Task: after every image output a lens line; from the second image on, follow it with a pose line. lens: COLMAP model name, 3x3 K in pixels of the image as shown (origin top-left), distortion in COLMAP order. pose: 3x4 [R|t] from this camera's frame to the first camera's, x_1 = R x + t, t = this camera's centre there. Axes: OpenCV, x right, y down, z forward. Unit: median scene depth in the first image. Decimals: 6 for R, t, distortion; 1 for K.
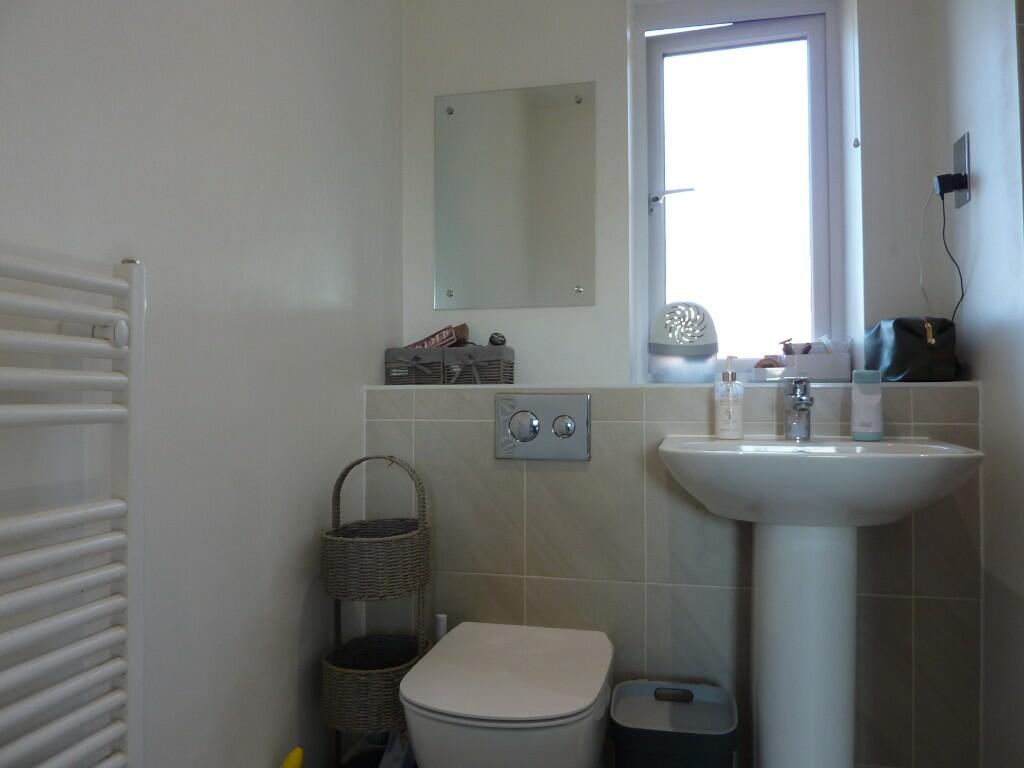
lens RADIAL K [[782.1, 0, 512.0], [0, 782.1, 384.0], [0, 0, 1]] dist [-0.020519, -0.009349]
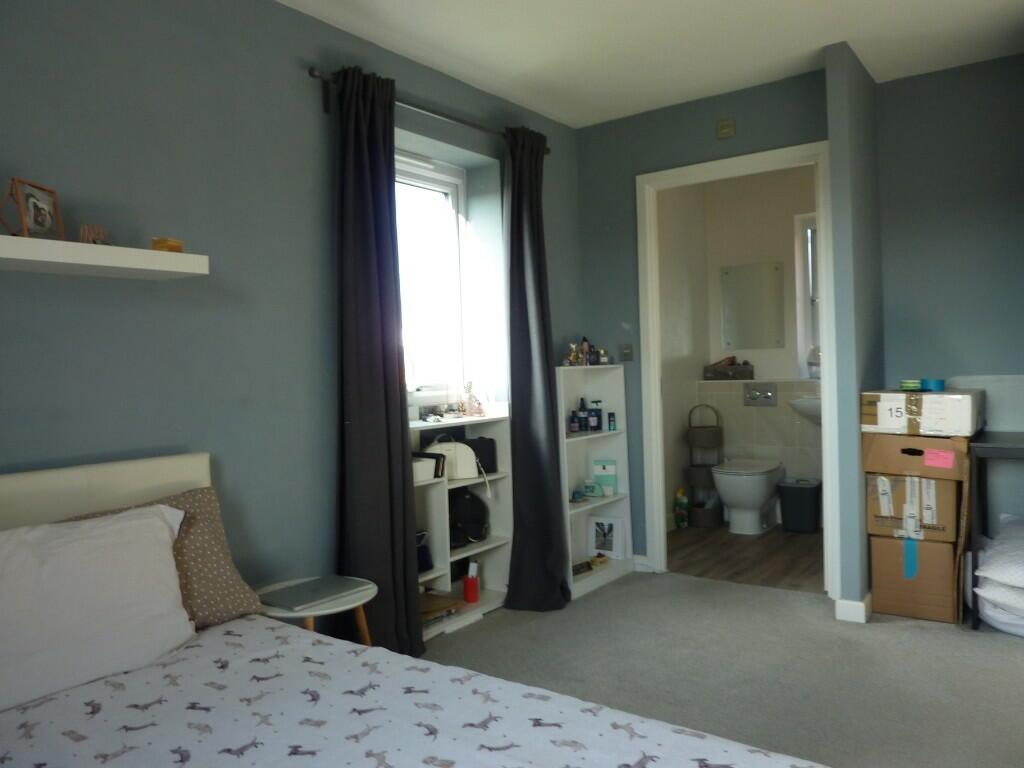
lens RADIAL K [[782.1, 0, 512.0], [0, 782.1, 384.0], [0, 0, 1]] dist [-0.020519, -0.009349]
pose [[0.921007, -0.021857, -0.388932, 0.286749], [0.040117, 0.998438, 0.038889, -0.122211], [0.387475, -0.051420, 0.920445, -1.814076]]
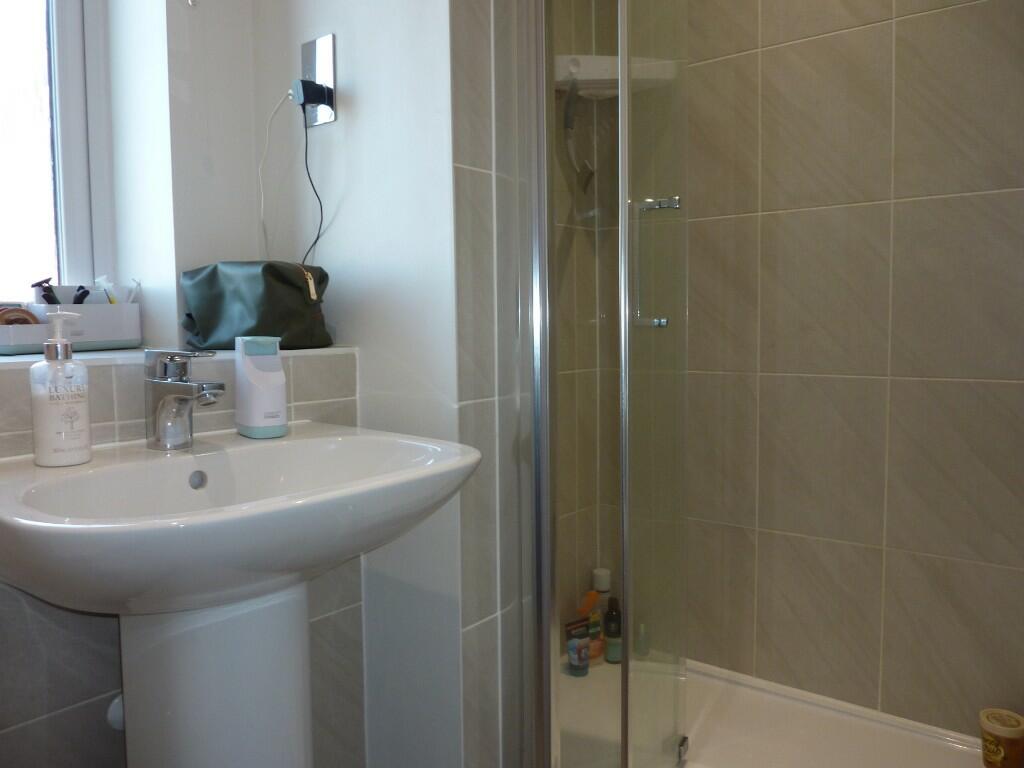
lens RADIAL K [[782.1, 0, 512.0], [0, 782.1, 384.0], [0, 0, 1]] dist [-0.020519, -0.009349]
pose [[0.421896, -0.079839, 0.903122, -0.083022], [-0.004209, 0.995932, 0.090010, -0.037512], [-0.906635, -0.041776, 0.419843, 0.467995]]
